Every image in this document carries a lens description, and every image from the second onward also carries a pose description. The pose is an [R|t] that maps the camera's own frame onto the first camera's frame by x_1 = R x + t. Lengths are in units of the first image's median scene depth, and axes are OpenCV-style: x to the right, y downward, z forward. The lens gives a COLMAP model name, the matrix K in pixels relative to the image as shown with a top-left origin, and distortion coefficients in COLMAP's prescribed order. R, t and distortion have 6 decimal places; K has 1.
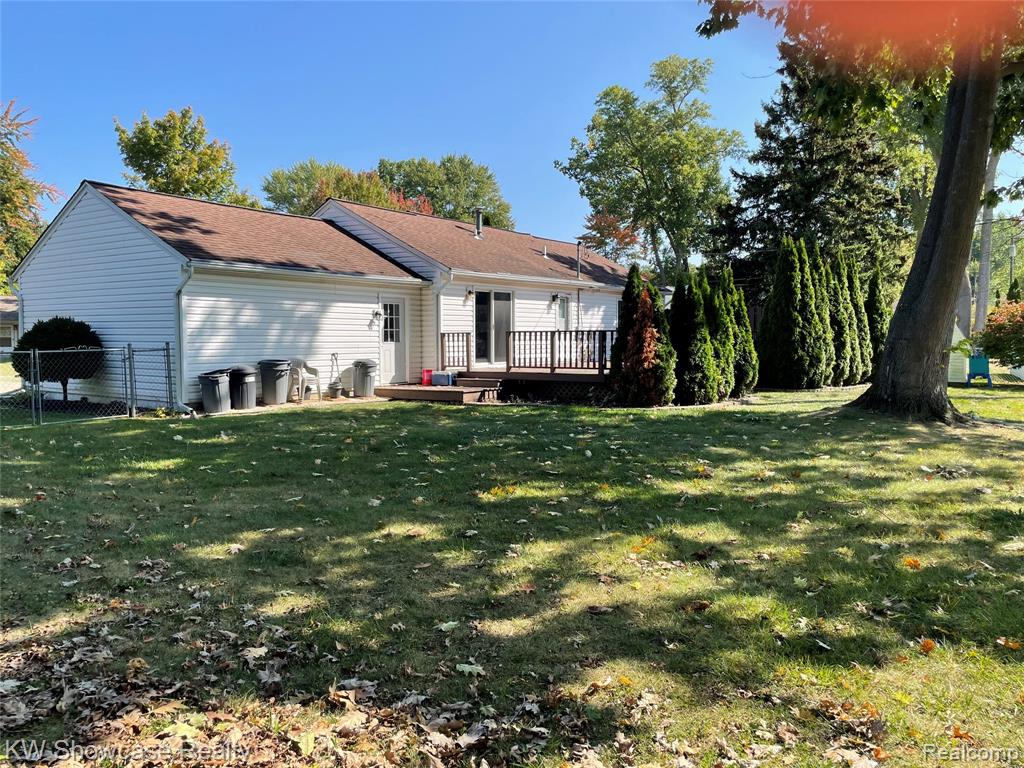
lens RADIAL K [[779.9, 0, 511.0], [0, 779.9, 384.2], [0, 0, 1]] dist [0.026064, -0.013761]
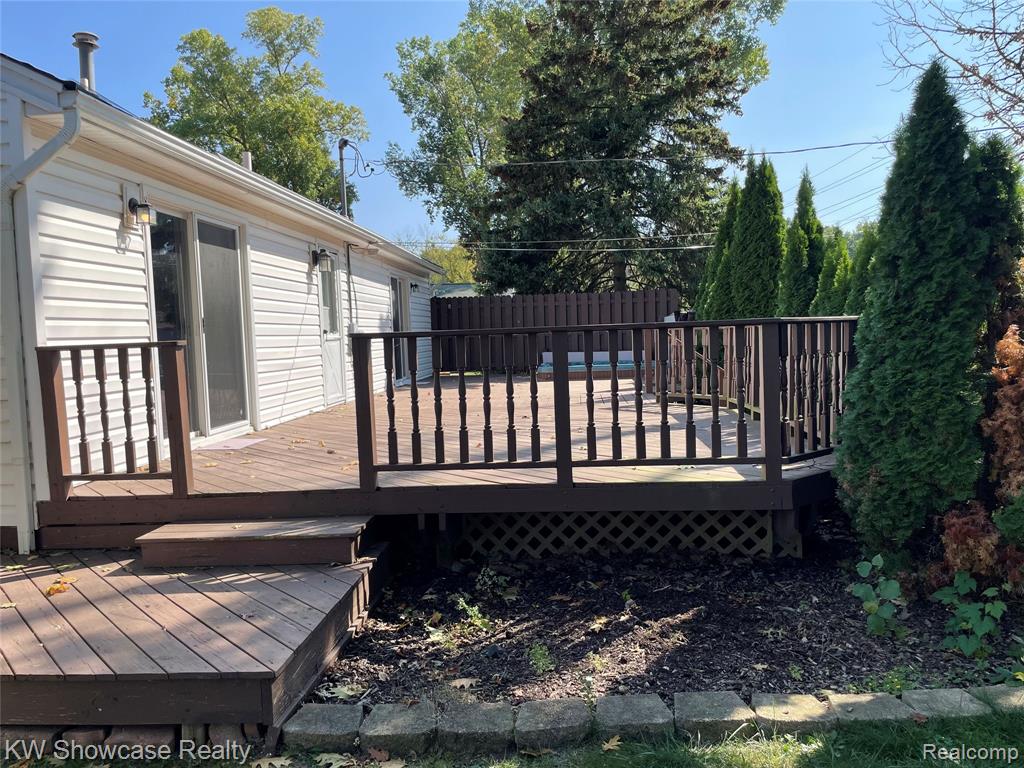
lens RADIAL K [[779.9, 0, 516.0], [0, 779.9, 390.8], [0, 0, 1]] dist [0.026064, -0.013761]
pose [[0.860357, -0.059224, 0.506240, -0.076180], [0.058604, 0.998134, 0.017171, -0.041564], [-0.506312, 0.014894, 0.862222, 0.620716]]
